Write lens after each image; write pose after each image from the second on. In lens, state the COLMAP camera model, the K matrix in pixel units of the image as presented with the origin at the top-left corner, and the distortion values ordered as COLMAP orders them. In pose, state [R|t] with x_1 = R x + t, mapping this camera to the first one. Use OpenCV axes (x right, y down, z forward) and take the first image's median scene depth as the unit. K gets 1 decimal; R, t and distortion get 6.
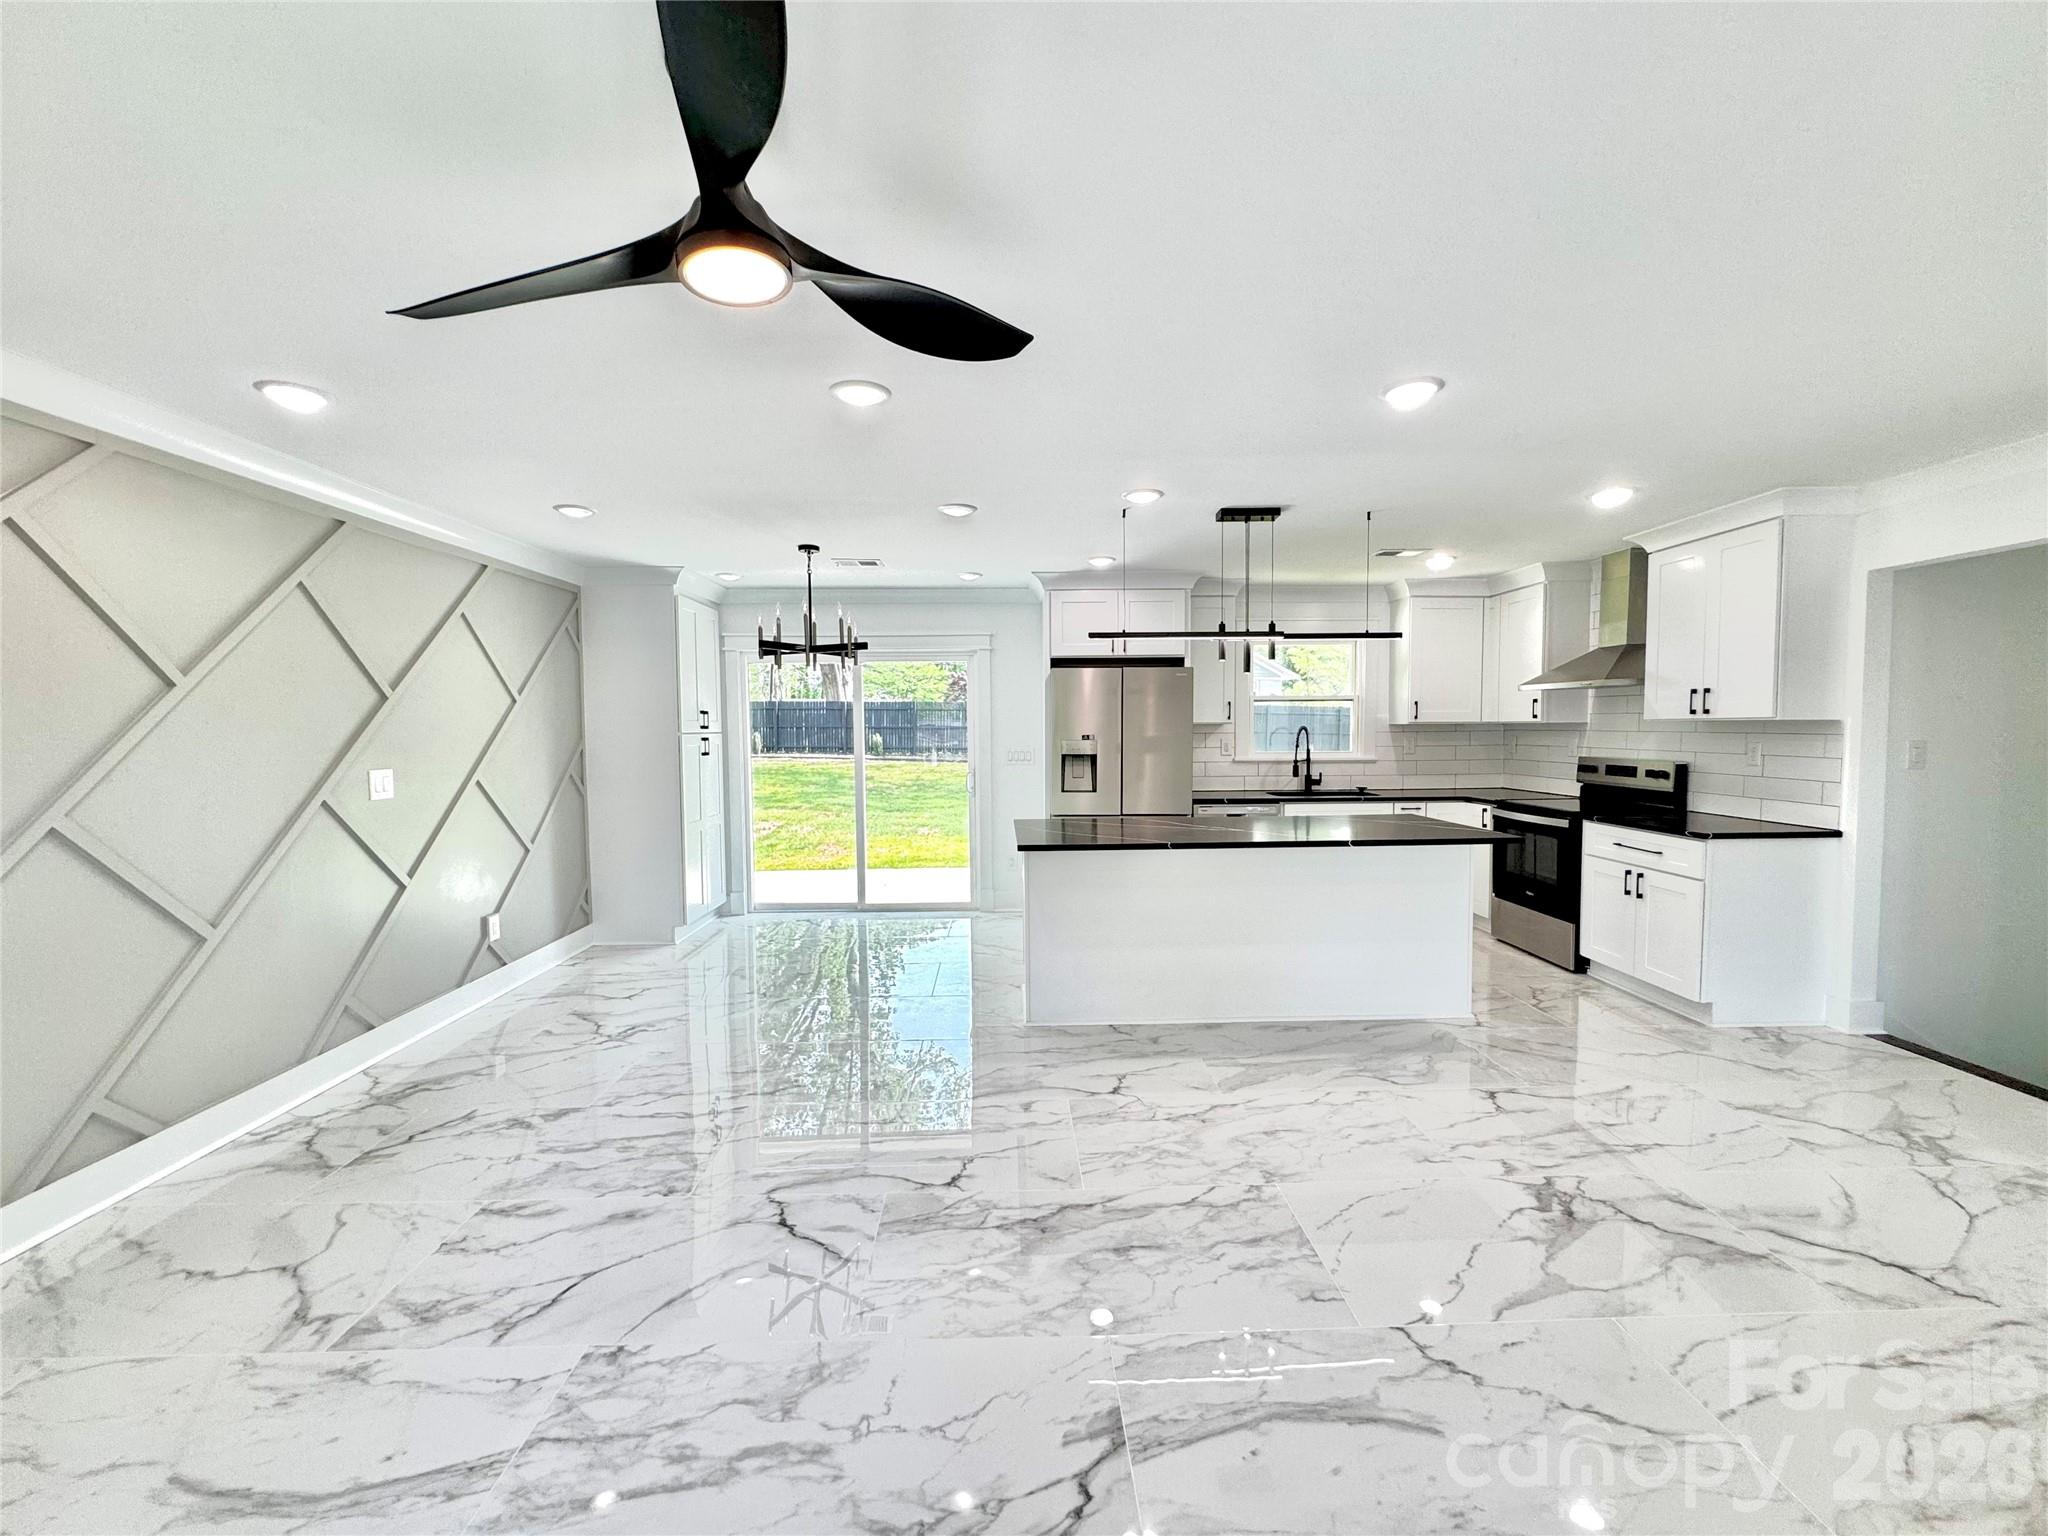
lens RADIAL K [[817.8, 0, 1023.4], [0, 817.8, 762.8], [0, 0, 1]] dist [-0.005347, 0.000373]
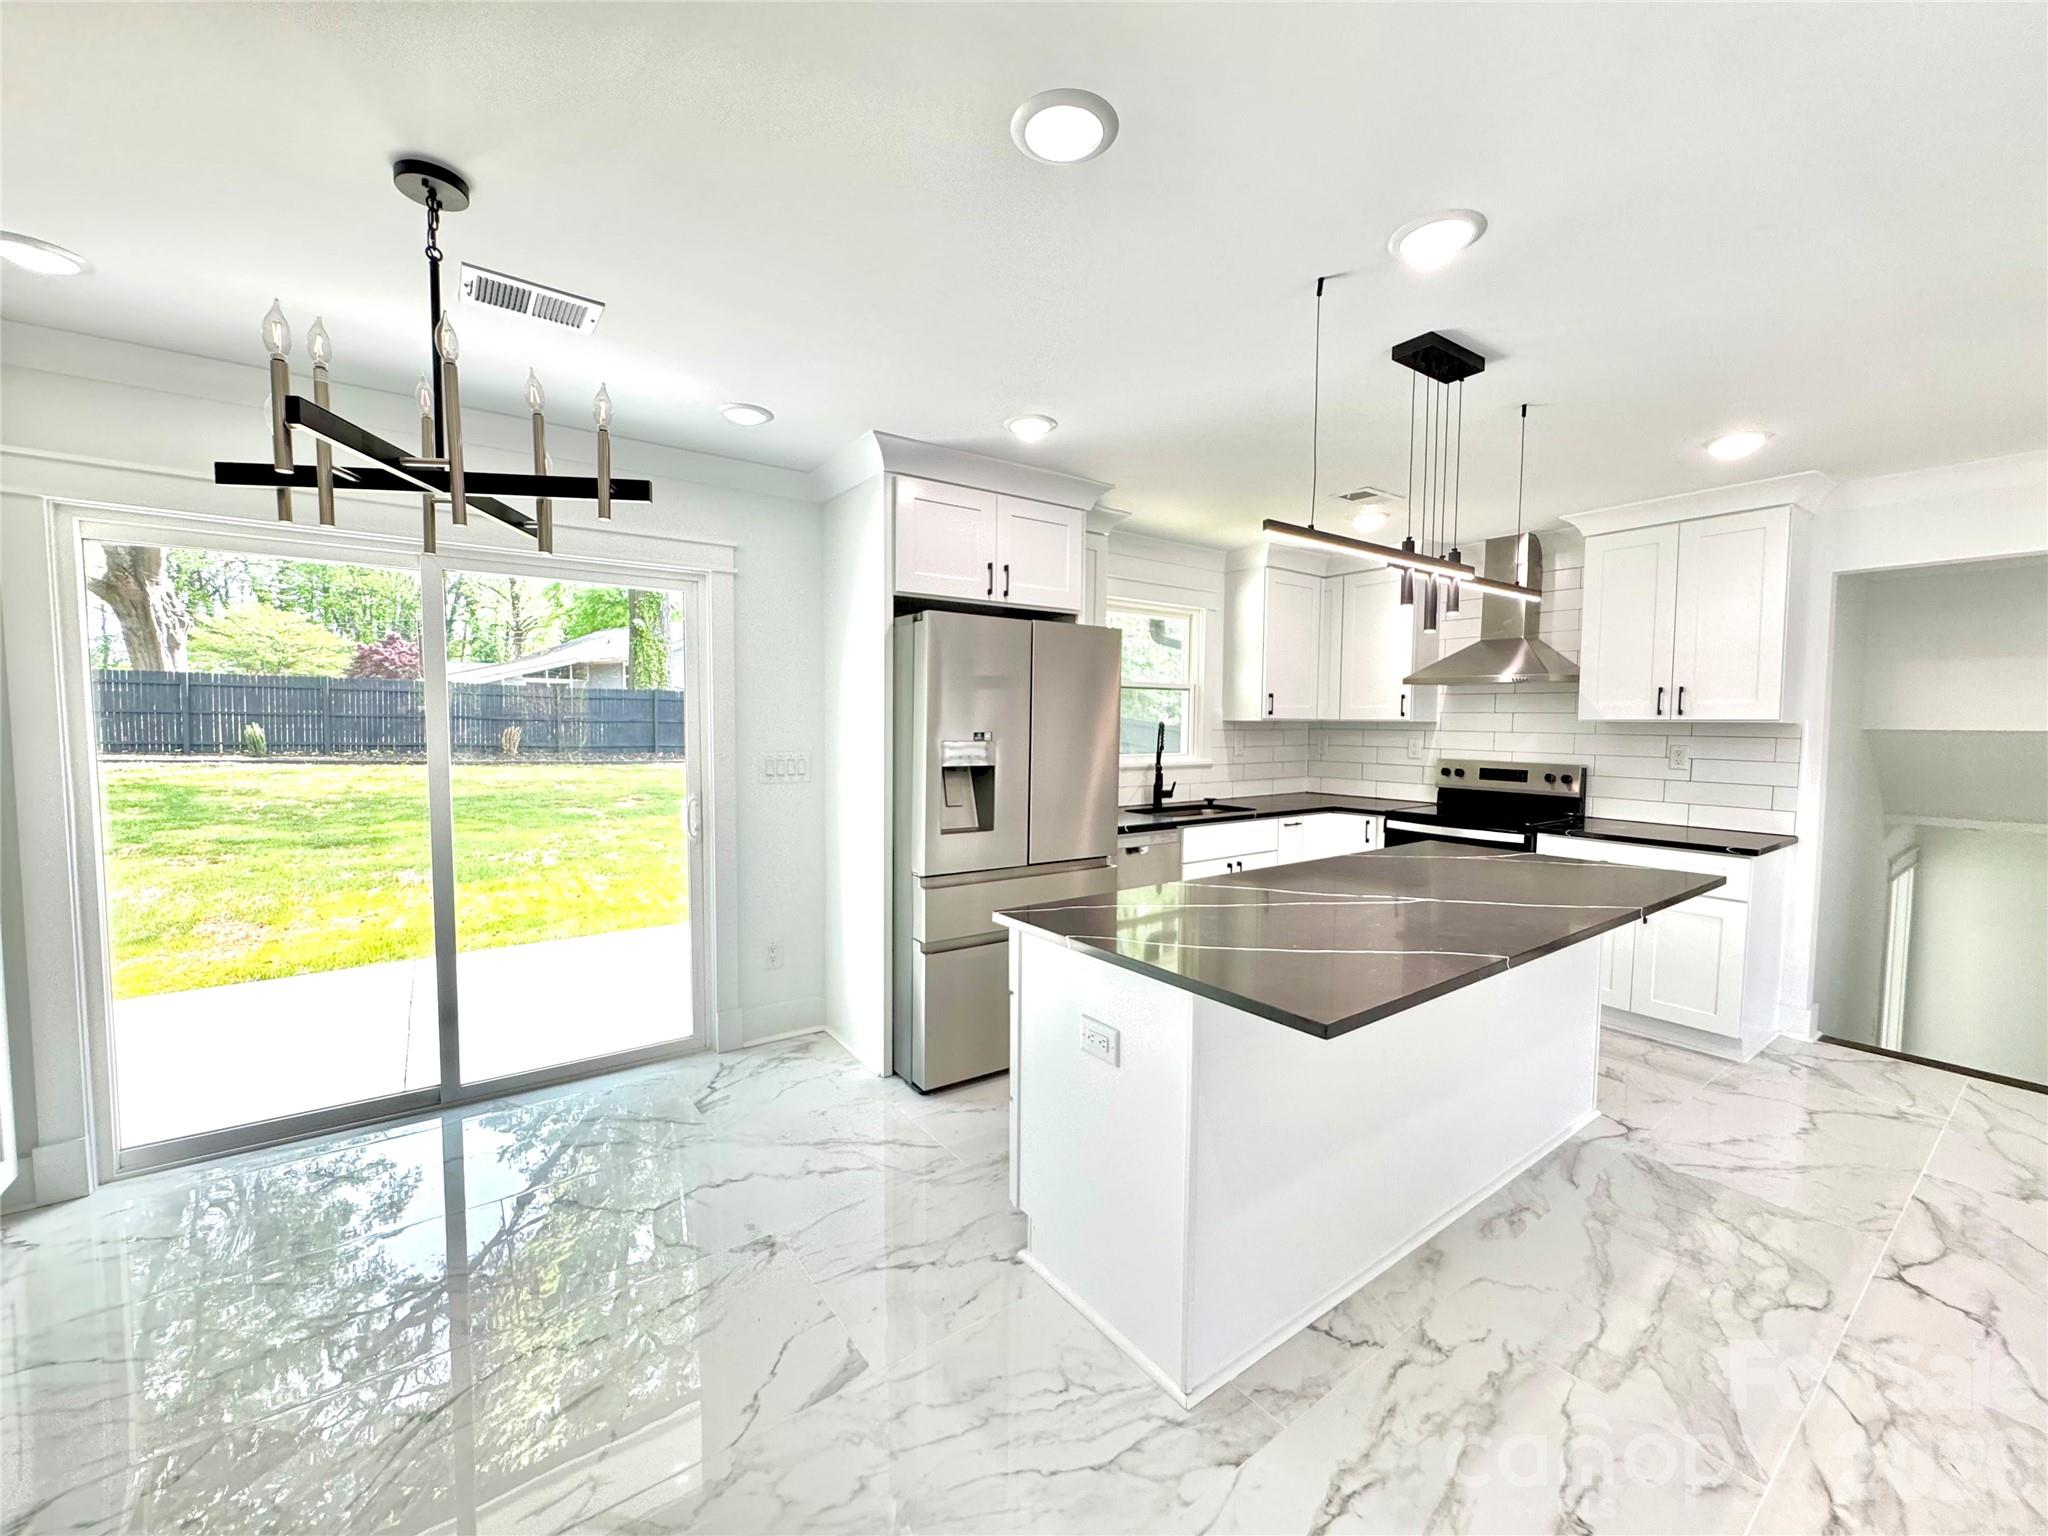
lens RADIAL K [[817.8, 0, 1027.8], [0, 817.8, 766.0], [0, 0, 1]] dist [-0.005347, 0.000373]
pose [[0.819965, -0.017391, 0.572150, -0.225511], [0.011222, 0.999835, 0.014309, -0.018118], [-0.572304, -0.005312, 0.820024, 0.506691]]
